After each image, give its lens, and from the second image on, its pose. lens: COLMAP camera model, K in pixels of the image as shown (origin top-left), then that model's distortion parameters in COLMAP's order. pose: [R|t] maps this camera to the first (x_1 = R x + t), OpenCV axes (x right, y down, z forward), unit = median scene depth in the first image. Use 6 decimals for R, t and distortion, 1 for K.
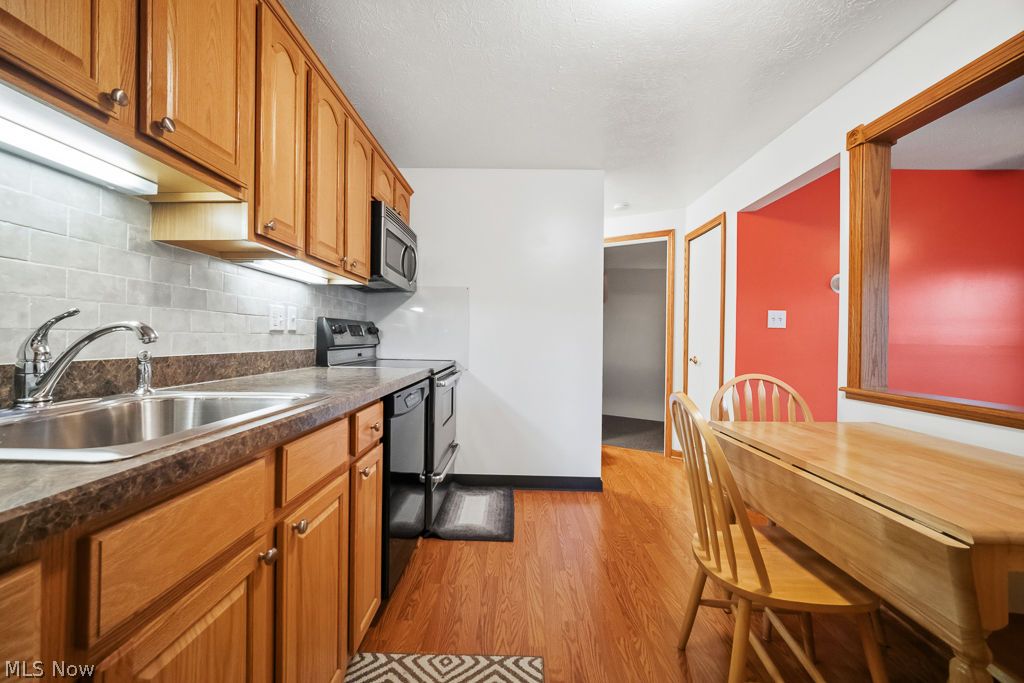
lens RADIAL K [[408.4, 0, 507.9], [0, 408.4, 338.3], [0, 0, 1]] dist [0.000194, 0.001531]
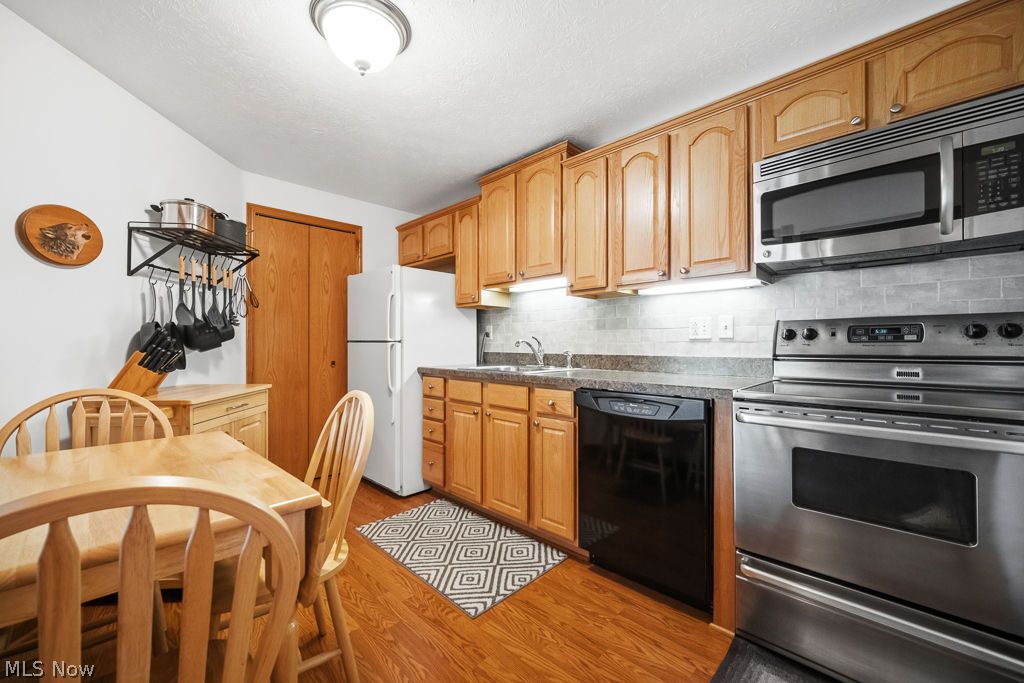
lens RADIAL K [[408.4, 0, 513.5], [0, 408.4, 343.4], [0, 0, 1]] dist [0.000194, 0.001531]
pose [[-0.679411, -0.010561, -0.733682, 0.864871], [-0.004470, 0.999937, -0.010255, 0.010989], [0.733744, -0.003688, -0.679416, 1.872113]]
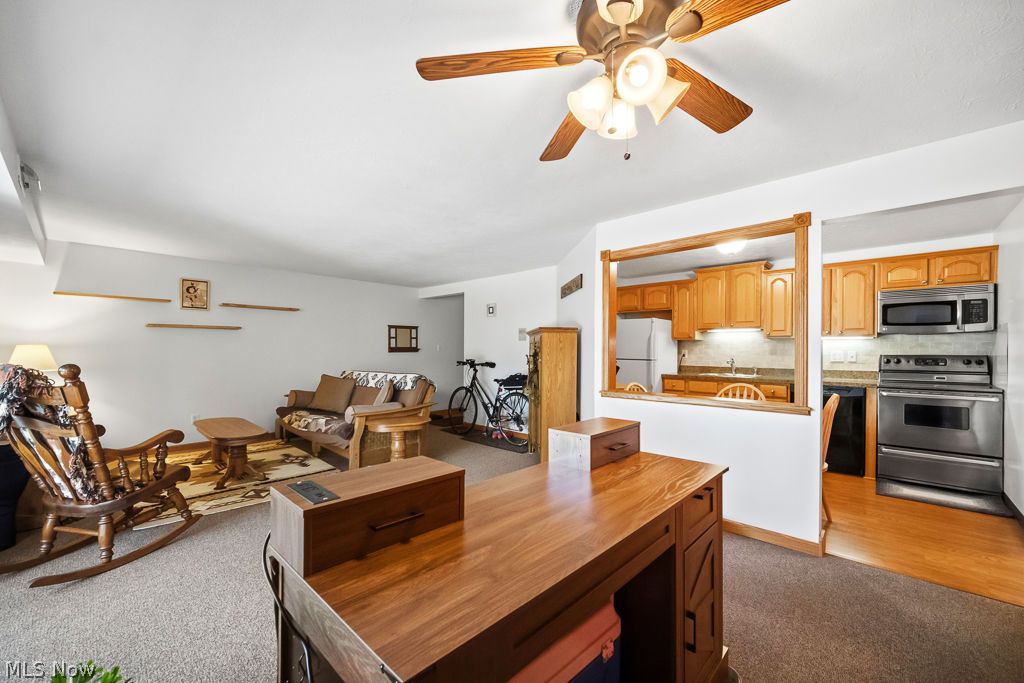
lens RADIAL K [[408.4, 0, 511.9], [0, 408.4, 351.8], [0, 0, 1]] dist [0.000194, 0.001531]
pose [[-0.655146, -0.006773, -0.755472, 3.423213], [-0.008655, 0.999961, -0.001459, -0.075284], [0.755452, 0.005583, -0.655180, 1.514180]]
